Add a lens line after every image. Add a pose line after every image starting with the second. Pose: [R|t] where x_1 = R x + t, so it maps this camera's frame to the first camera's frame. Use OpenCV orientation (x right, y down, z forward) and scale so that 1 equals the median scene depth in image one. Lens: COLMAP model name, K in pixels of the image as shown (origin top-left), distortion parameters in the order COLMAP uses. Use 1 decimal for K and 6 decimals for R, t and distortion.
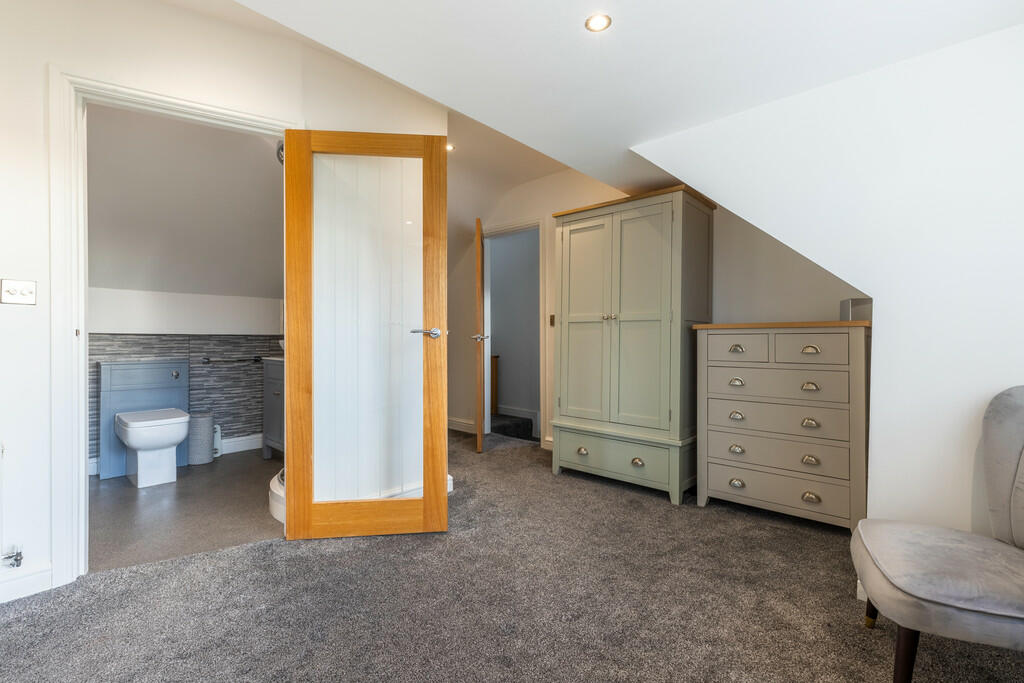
lens RADIAL K [[456.4, 0, 510.5], [0, 456.4, 335.5], [0, 0, 1]] dist [-0.001188, 0.000011]
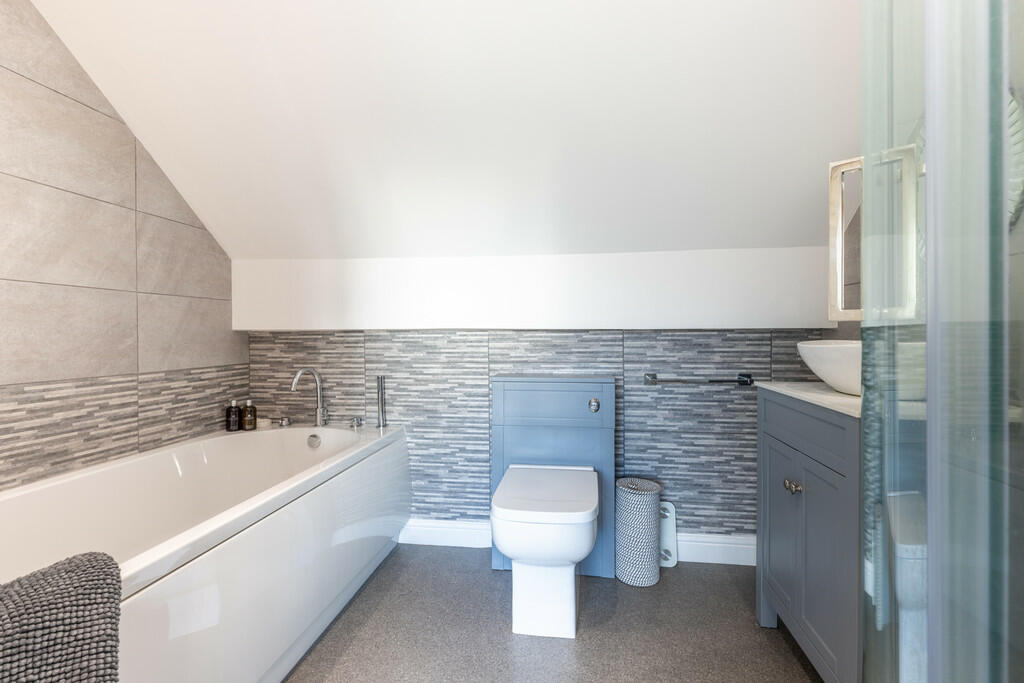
lens RADIAL K [[456.4, 0, 510.5], [0, 456.4, 335.5], [0, 0, 1]] dist [-0.001188, 0.000011]
pose [[0.539625, 0.002737, -0.841901, -0.302918], [0.010307, 0.999898, 0.009858, -0.001967], [0.841842, -0.013997, 0.539542, 0.568623]]
